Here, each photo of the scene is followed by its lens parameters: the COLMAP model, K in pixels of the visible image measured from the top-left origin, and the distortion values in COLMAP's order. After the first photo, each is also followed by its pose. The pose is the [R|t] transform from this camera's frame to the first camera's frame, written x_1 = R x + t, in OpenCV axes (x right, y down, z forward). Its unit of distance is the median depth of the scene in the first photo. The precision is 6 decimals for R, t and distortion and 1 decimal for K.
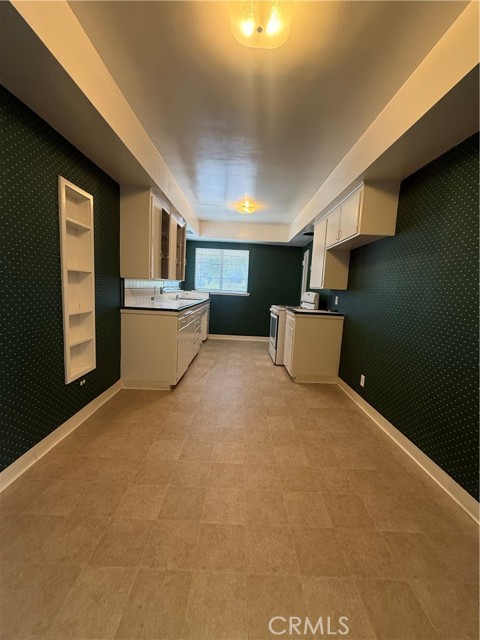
lens RADIAL K [[257.2, 0, 241.4], [0, 257.2, 318.9], [0, 0, 1]] dist [0.004183, -0.000342]
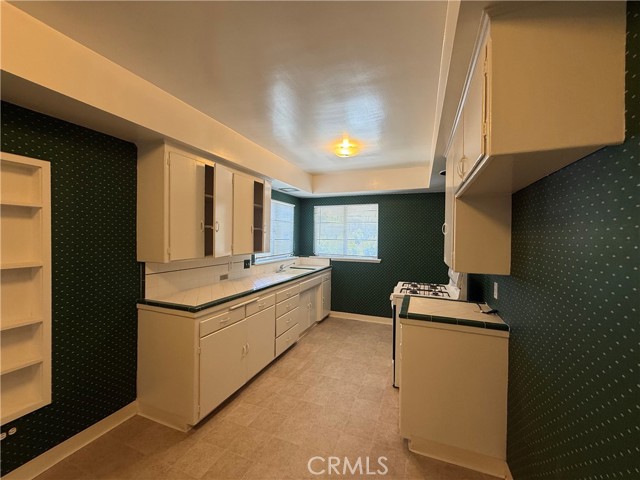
lens RADIAL K [[257.2, 0, 318.3], [0, 257.2, 240.5], [0, 0, 1]] dist [0.004183, -0.000342]
pose [[0.927890, -0.034091, -0.371293, 0.199250], [-0.008983, 0.993478, -0.113669, -0.092232], [0.372746, 0.108808, 0.921532, 0.323905]]
